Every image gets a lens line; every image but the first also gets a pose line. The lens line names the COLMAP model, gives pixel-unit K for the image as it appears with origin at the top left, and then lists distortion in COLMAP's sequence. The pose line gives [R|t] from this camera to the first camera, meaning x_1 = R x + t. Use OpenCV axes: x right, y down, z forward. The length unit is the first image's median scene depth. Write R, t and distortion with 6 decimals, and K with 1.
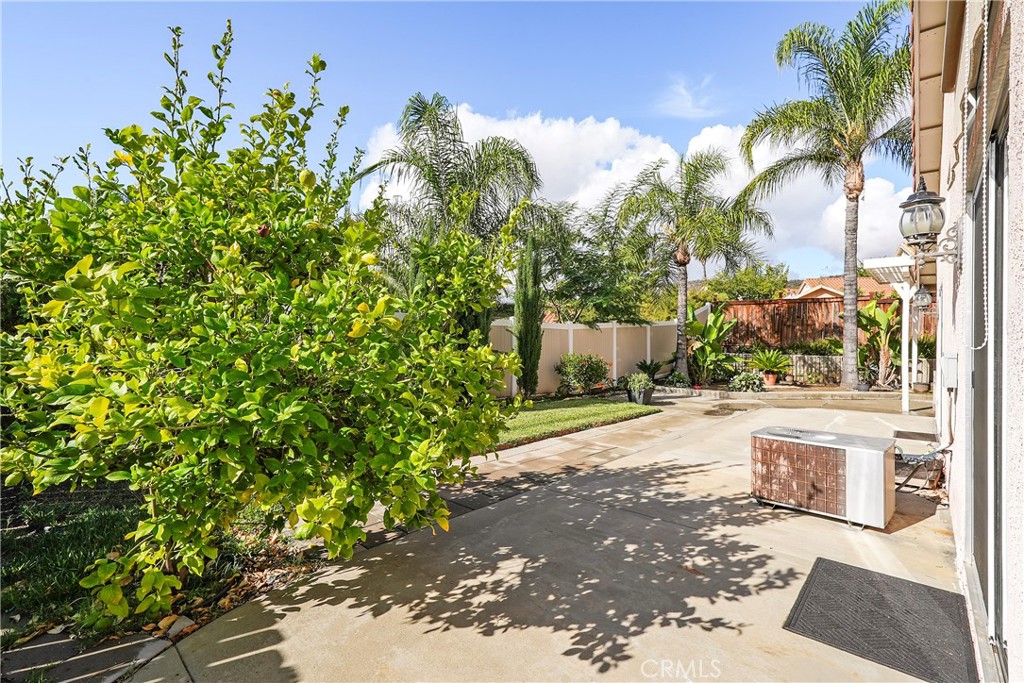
lens RADIAL K [[465.0, 0, 508.7], [0, 465.0, 340.9], [0, 0, 1]] dist [-0.012750, 0.007175]
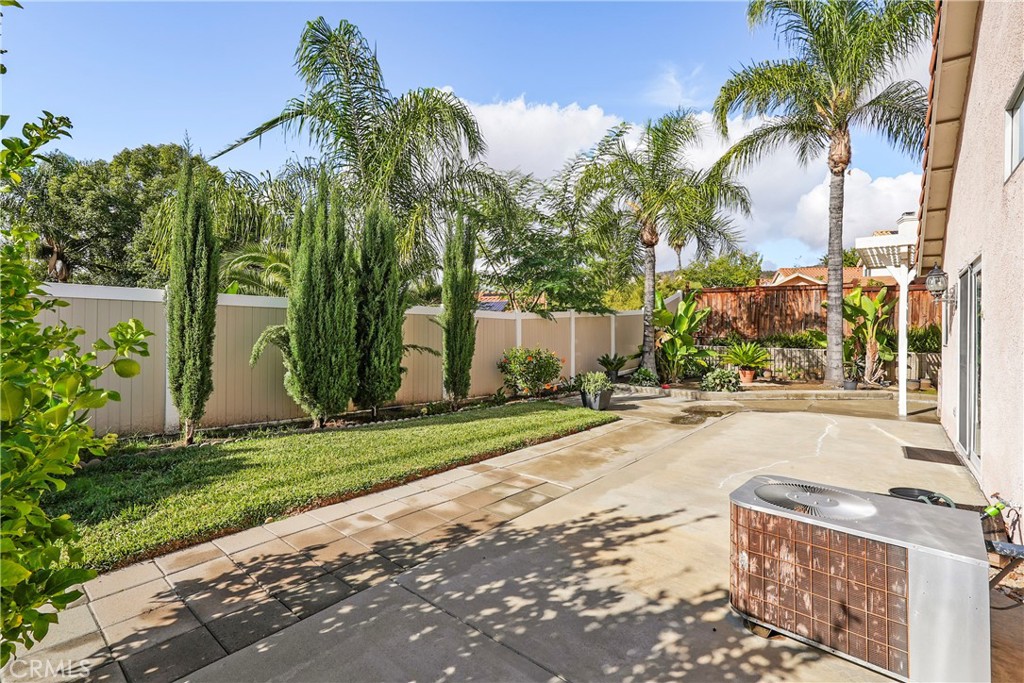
lens RADIAL K [[465.0, 0, 509.4], [0, 465.0, 327.6], [0, 0, 1]] dist [-0.012750, 0.007175]
pose [[0.998917, 0.001716, 0.046490, 0.167985], [-0.001432, 0.999980, -0.006158, -0.008698], [-0.046500, 0.006085, 0.998900, 0.330818]]
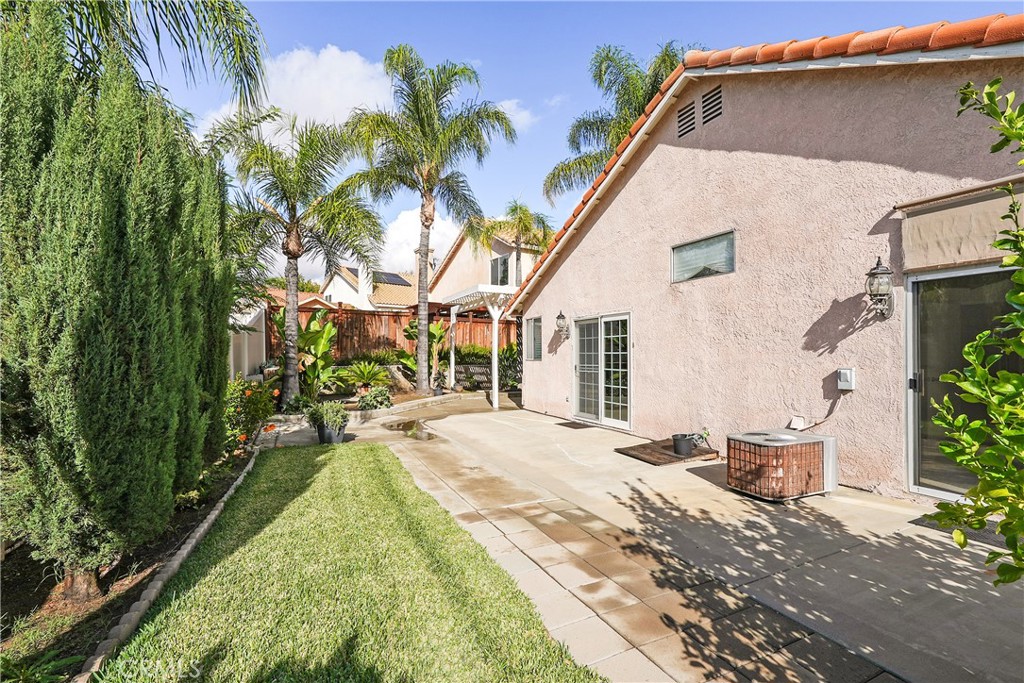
lens RADIAL K [[465.0, 0, 519.1], [0, 465.0, 349.5], [0, 0, 1]] dist [-0.012750, 0.007175]
pose [[0.353863, -0.006808, 0.935272, -0.566550], [0.004105, 0.999975, 0.005726, -0.027423], [-0.935288, 0.001813, 0.353882, 0.902448]]
